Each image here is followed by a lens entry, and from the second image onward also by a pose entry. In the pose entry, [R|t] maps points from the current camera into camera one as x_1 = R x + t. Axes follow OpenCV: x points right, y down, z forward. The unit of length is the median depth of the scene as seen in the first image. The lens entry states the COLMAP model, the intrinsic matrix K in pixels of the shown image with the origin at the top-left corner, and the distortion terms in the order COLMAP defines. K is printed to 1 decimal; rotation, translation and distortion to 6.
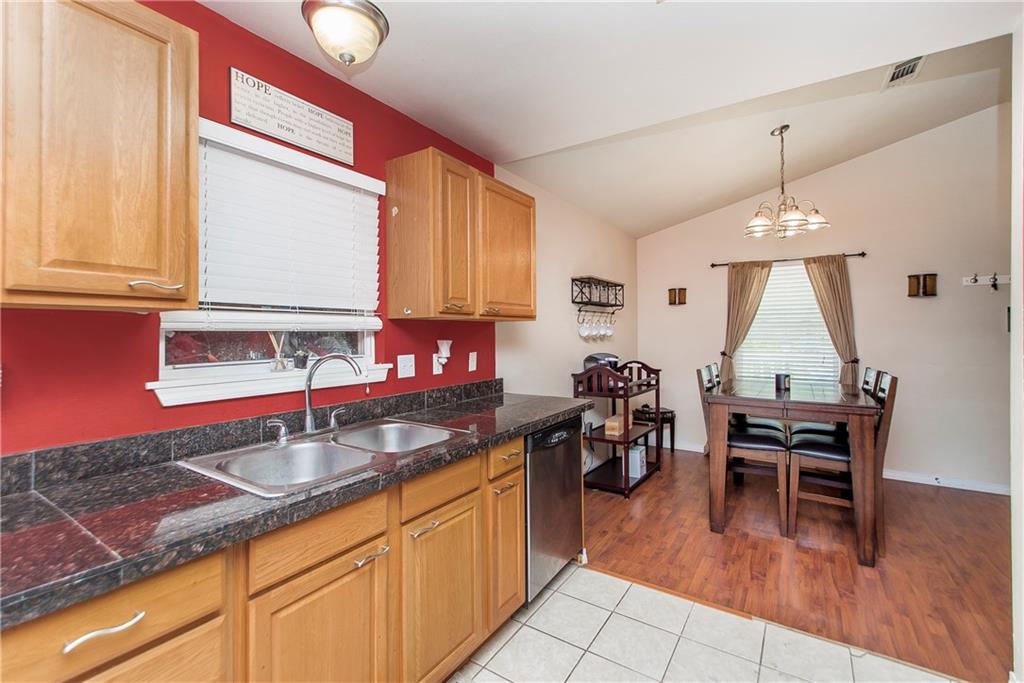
lens RADIAL K [[445.5, 0, 511.5], [0, 445.5, 334.8], [0, 0, 1]] dist [0.000878, 0.000200]
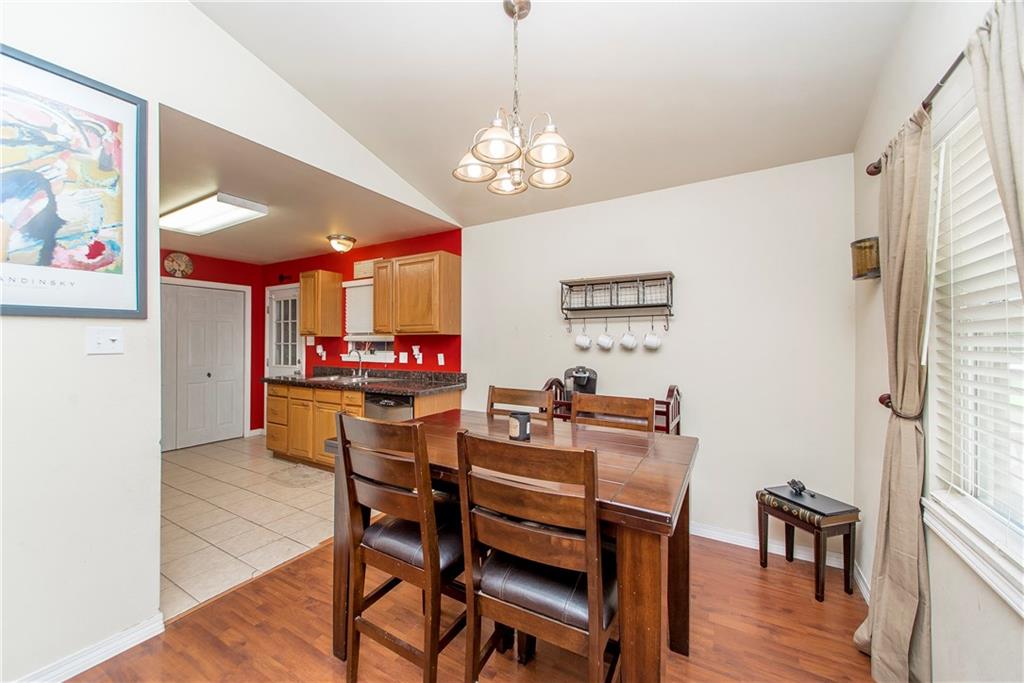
lens RADIAL K [[393.6, 0, 510.3], [0, 393.6, 344.7], [0, 0, 1]] dist [-0.001393, -0.000043]
pose [[0.053773, 0.003837, -0.998546, 1.516423], [-0.009595, 0.999948, 0.003326, -0.002196], [0.998507, 0.009402, 0.053807, 1.280882]]
